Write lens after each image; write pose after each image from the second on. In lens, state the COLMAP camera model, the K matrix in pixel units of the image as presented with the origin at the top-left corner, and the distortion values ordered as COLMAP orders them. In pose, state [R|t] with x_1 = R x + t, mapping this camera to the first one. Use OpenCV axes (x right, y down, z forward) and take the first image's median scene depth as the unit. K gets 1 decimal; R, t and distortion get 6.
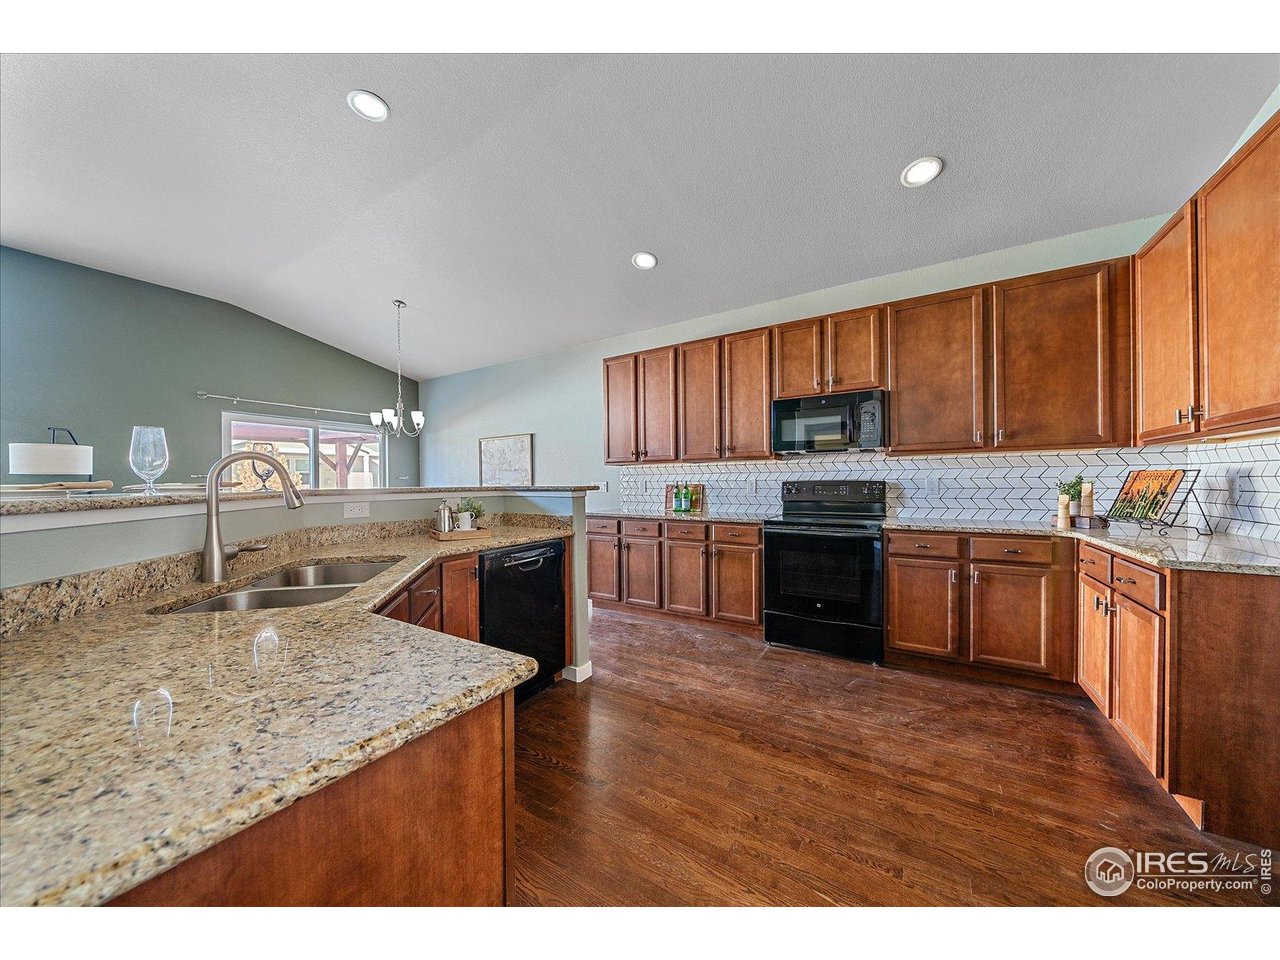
lens RADIAL K [[446.4, 0, 635.8], [0, 446.4, 480.7], [0, 0, 1]] dist [-0.000120, 0.000016]
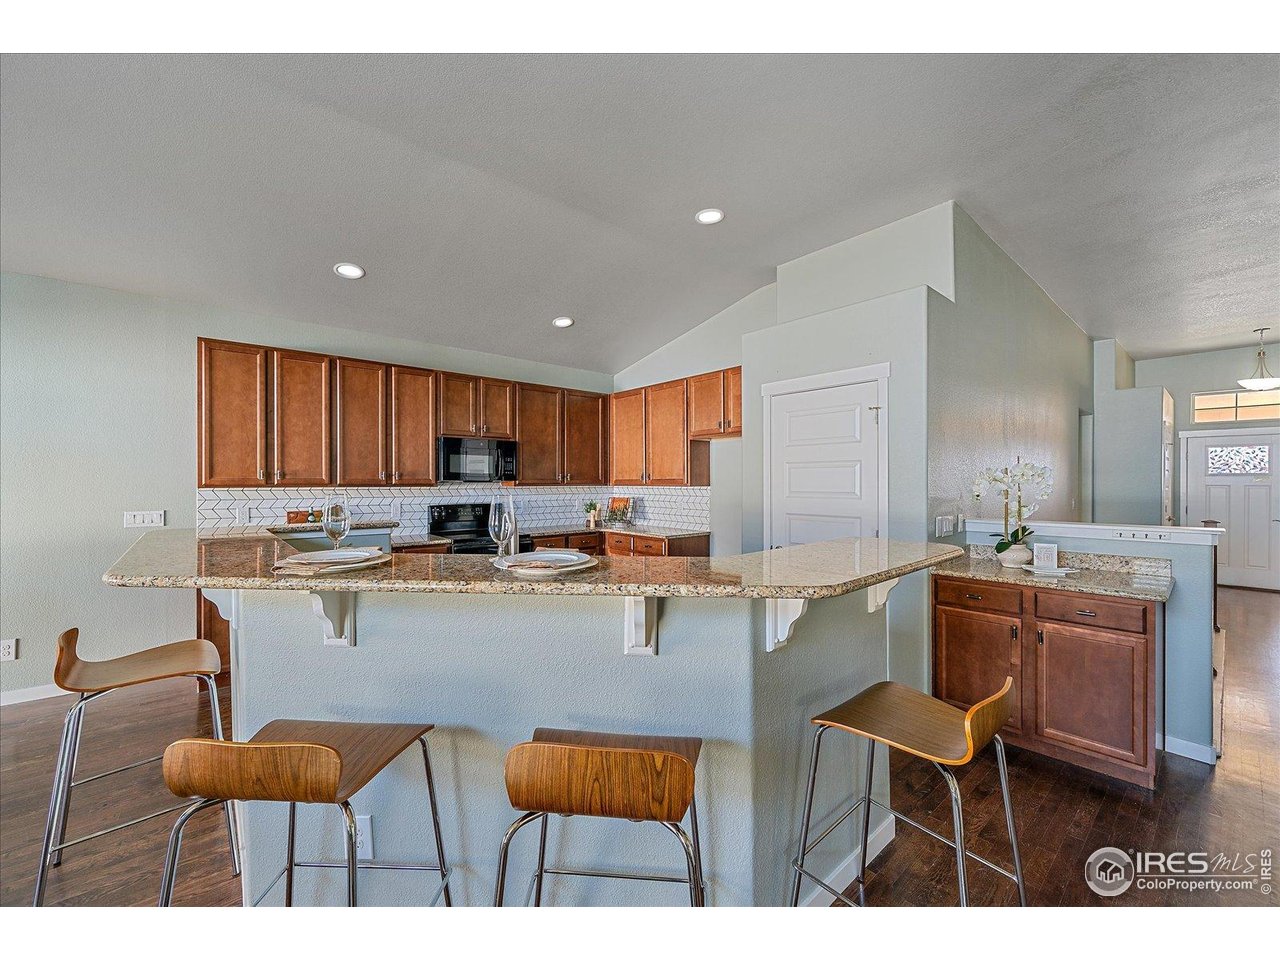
lens RADIAL K [[501.3, 0, 627.9], [0, 501.3, 484.9], [0, 0, 1]] dist [0.001778, 0.000153]
pose [[0.305202, 0.007421, 0.952259, -0.847162], [-0.004233, 0.999970, -0.006436, -0.050944], [-0.952278, -0.002067, 0.305225, 0.153339]]
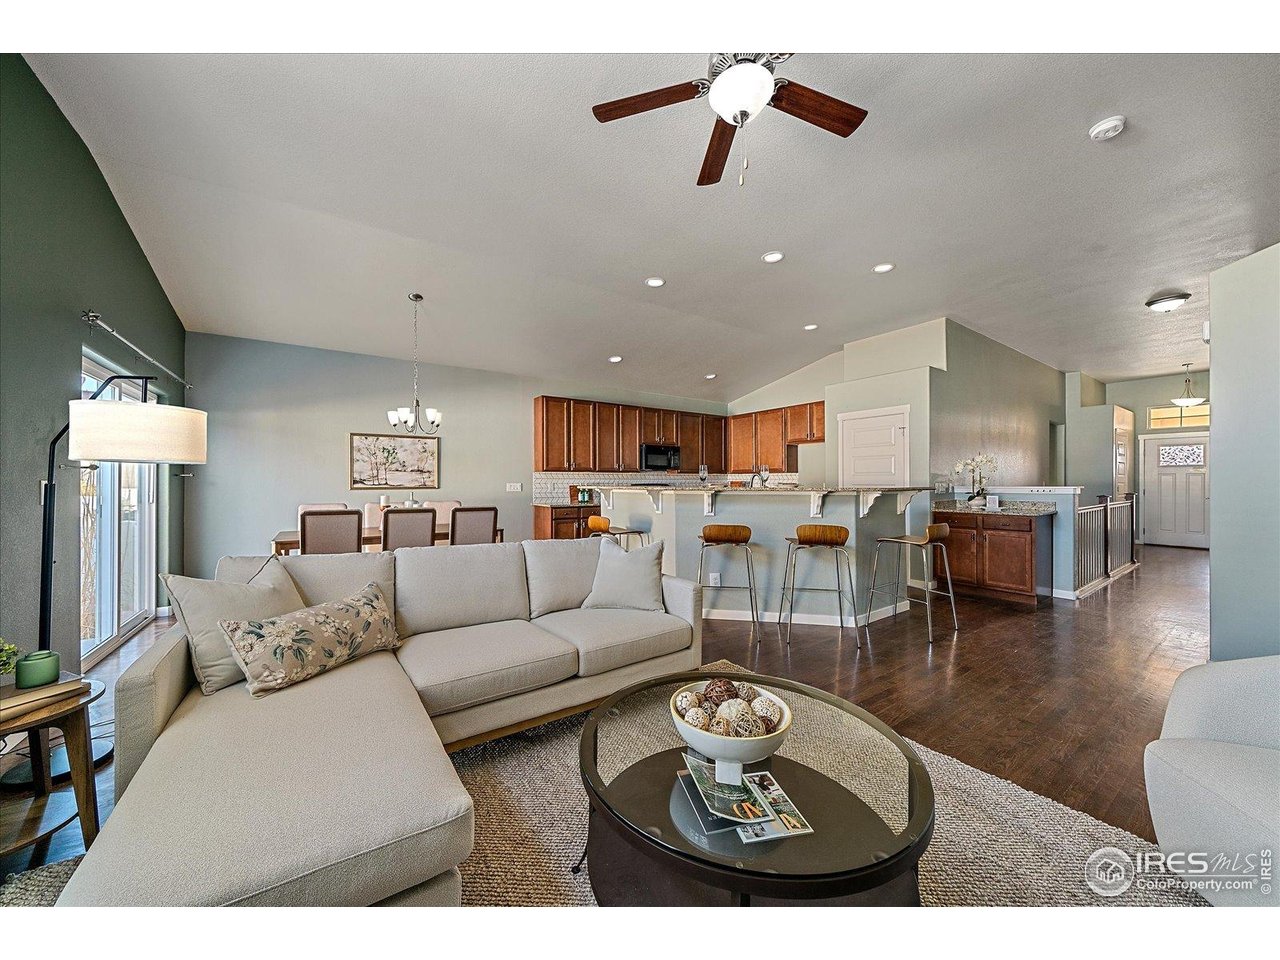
lens RADIAL K [[446.4, 0, 635.8], [0, 446.4, 480.7], [0, 0, 1]] dist [-0.000120, 0.000016]
pose [[0.394080, 0.014633, 0.918960, -1.695377], [-0.004090, 0.999891, -0.014168, 0.017261], [-0.919067, 0.001825, 0.394097, 0.252578]]
